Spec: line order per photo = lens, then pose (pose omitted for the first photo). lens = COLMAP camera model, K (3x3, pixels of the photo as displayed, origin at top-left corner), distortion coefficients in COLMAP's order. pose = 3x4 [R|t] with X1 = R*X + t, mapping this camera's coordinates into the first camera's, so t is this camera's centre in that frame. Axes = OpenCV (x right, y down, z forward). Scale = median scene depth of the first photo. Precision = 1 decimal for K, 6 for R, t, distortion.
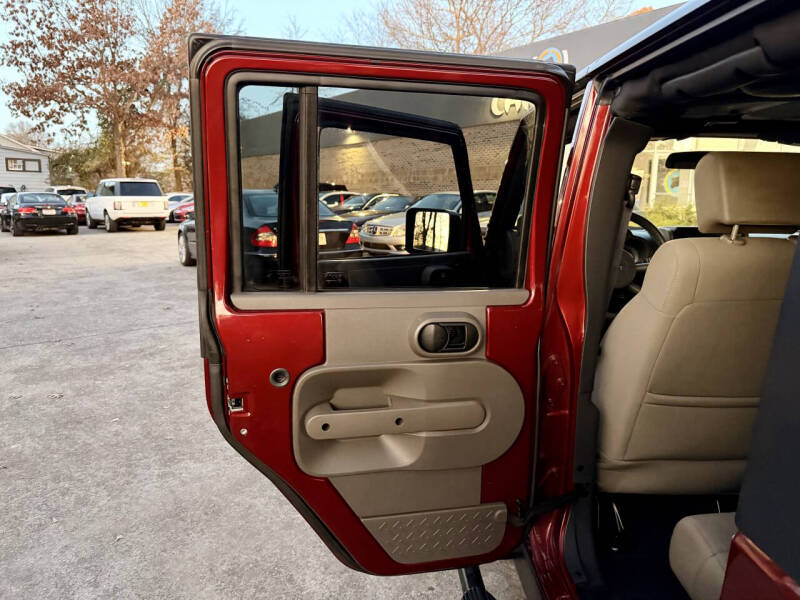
lens RADIAL K [[575.7, 0, 397.2], [0, 575.7, 296.7], [0, 0, 1]] dist [0.027883, -0.007212]
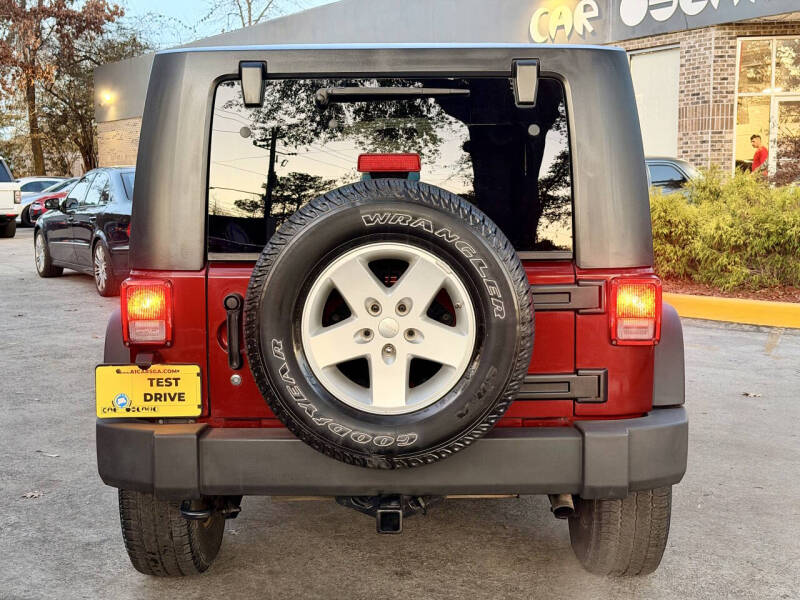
lens RADIAL K [[1155.7, 0, 401.5], [0, 1155.7, 300.9], [0, 0, 1]] dist [0.094181, 0.000000]
pose [[0.998146, -0.013631, -0.059322, 0.055332], [0.009554, 0.997607, -0.068475, 0.028807], [0.060113, 0.067781, 0.995888, -0.140712]]
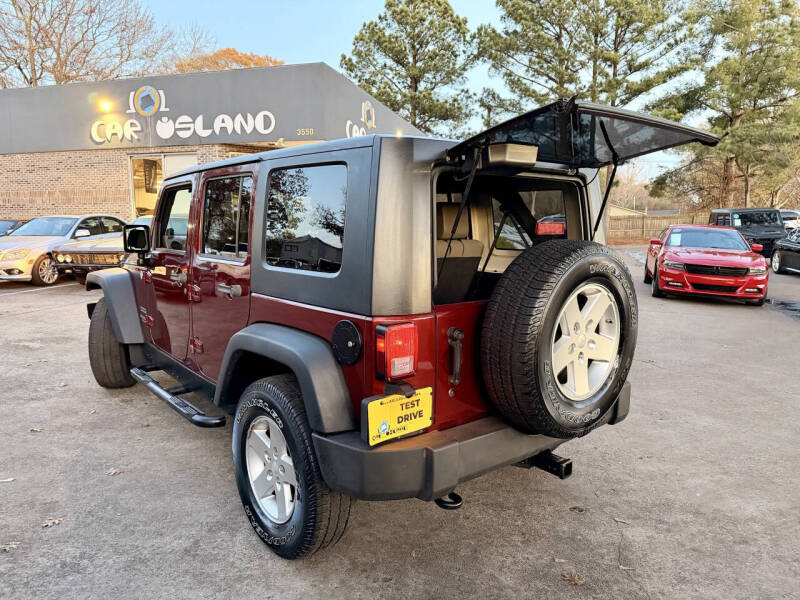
lens RADIAL K [[575.7, 0, 407.7], [0, 575.7, 292.0], [0, 0, 1]] dist [0.027883, -0.007212]
pose [[0.787891, -0.081719, 0.610369, -0.026631], [0.111439, 0.993713, -0.010807, 0.014058], [-0.605648, 0.076533, 0.792044, -0.076211]]
